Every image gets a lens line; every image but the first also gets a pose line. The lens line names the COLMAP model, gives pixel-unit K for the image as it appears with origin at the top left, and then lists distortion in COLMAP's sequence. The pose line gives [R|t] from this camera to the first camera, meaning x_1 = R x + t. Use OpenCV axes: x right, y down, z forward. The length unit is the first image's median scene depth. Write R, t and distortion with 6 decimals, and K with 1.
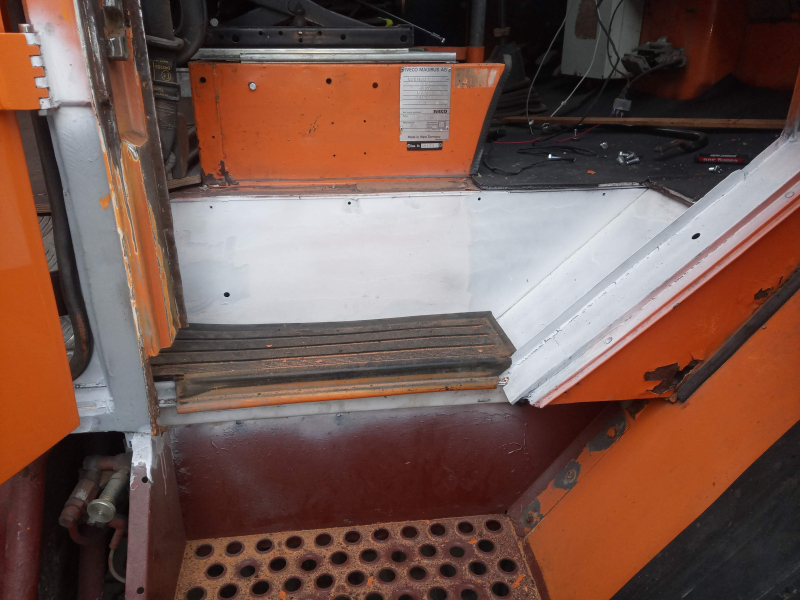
lens RADIAL K [[624.8, 0, 400.0], [0, 624.8, 300.0], [0, 0, 1]] dist [0.006269, -0.002685]
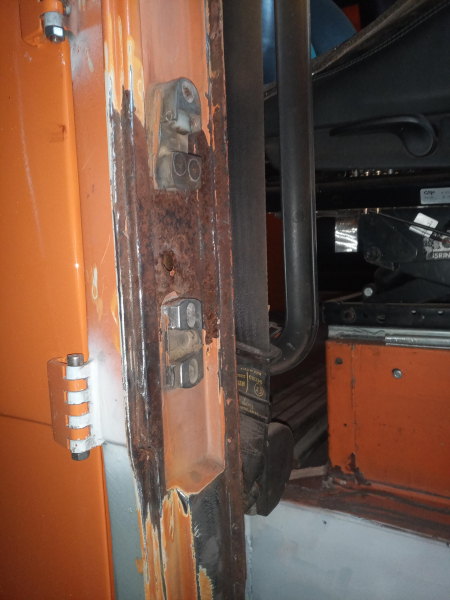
lens RADIAL K [[468.6, 0, 225.0], [0, 468.6, 300.0], [0, 0, 1]] dist [0.006269, -0.002685]
pose [[0.774484, 0.020757, -0.632253, -0.031050], [-0.198179, 0.957111, -0.211339, -0.260980], [0.600749, 0.288978, 0.745381, 0.395762]]
